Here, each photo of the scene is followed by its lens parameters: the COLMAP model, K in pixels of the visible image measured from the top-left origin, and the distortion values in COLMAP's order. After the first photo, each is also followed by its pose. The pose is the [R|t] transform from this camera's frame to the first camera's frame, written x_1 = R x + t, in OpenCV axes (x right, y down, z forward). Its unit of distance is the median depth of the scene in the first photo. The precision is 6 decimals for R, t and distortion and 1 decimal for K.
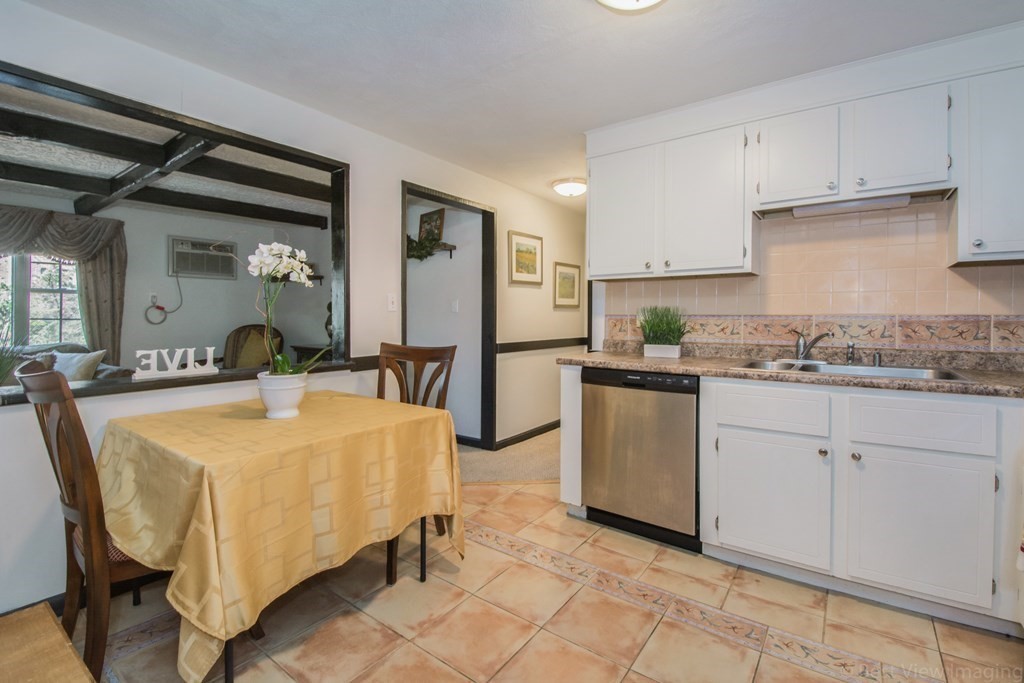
lens RADIAL K [[461.8, 0, 516.8], [0, 461.8, 318.0], [0, 0, 1]] dist [0.001082, -0.000015]
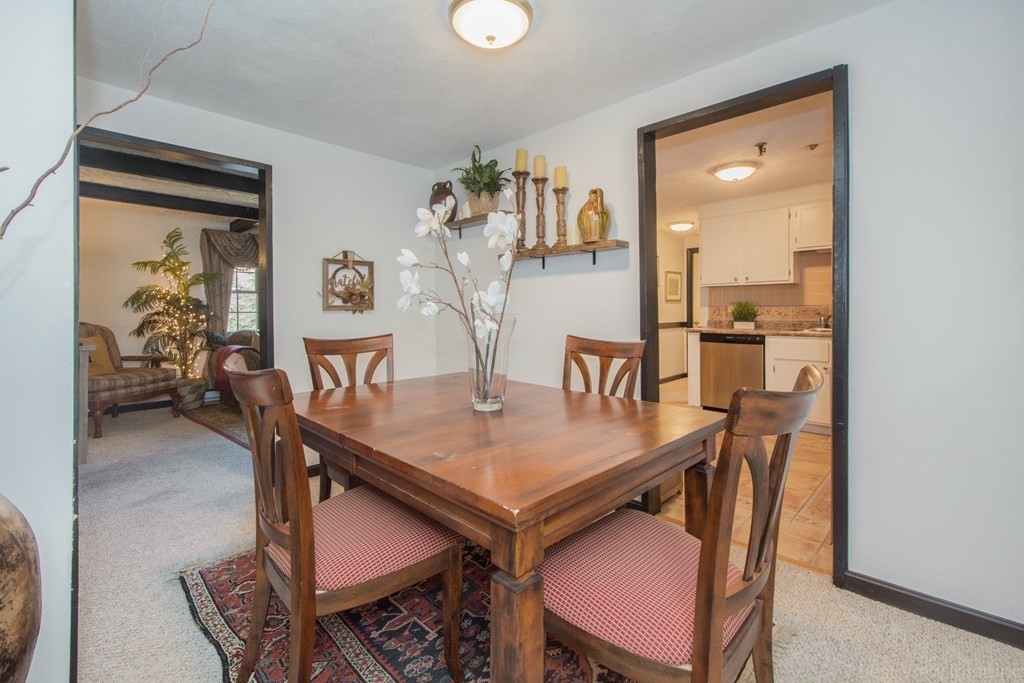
lens RADIAL K [[453.3, 0, 516.1], [0, 453.3, 306.0], [0, 0, 1]] dist [-0.000064, 0.000065]
pose [[0.989143, -0.007803, -0.146750, -0.364971], [0.006349, 0.999926, -0.010374, 0.008639], [0.146820, 0.009330, 0.989119, -1.053302]]
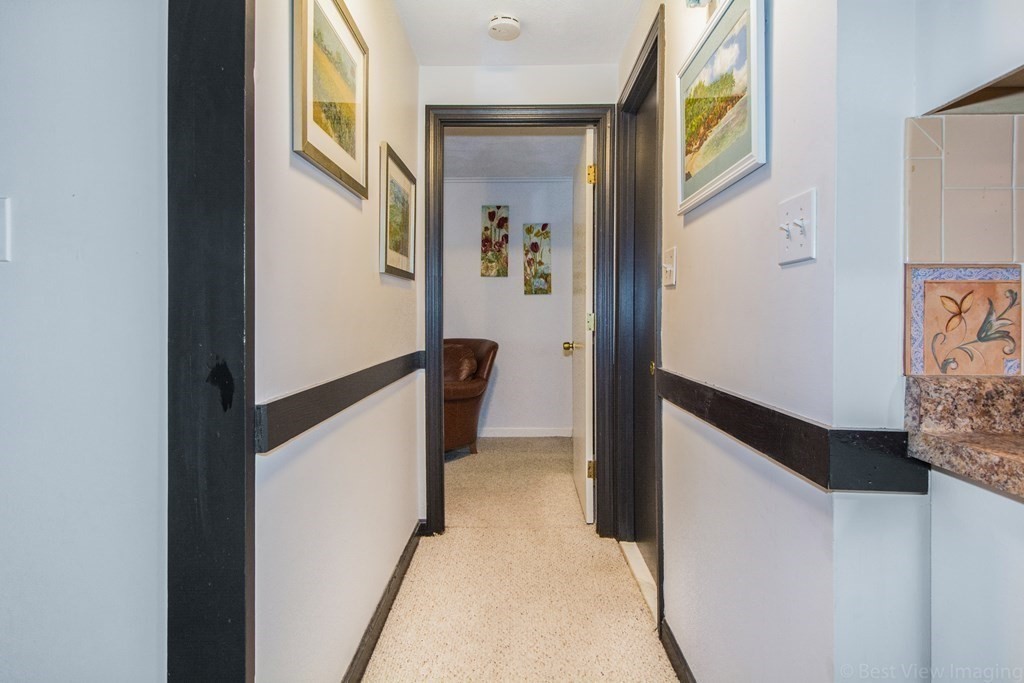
lens RADIAL K [[522.9, 0, 511.6], [0, 522.9, 318.2], [0, 0, 1]] dist [-0.000401, -0.000086]
pose [[0.818620, -0.001428, 0.574334, -0.138105], [0.001665, 0.999999, 0.000114, 0.024059], [-0.574334, 0.000863, 0.818621, 1.198842]]
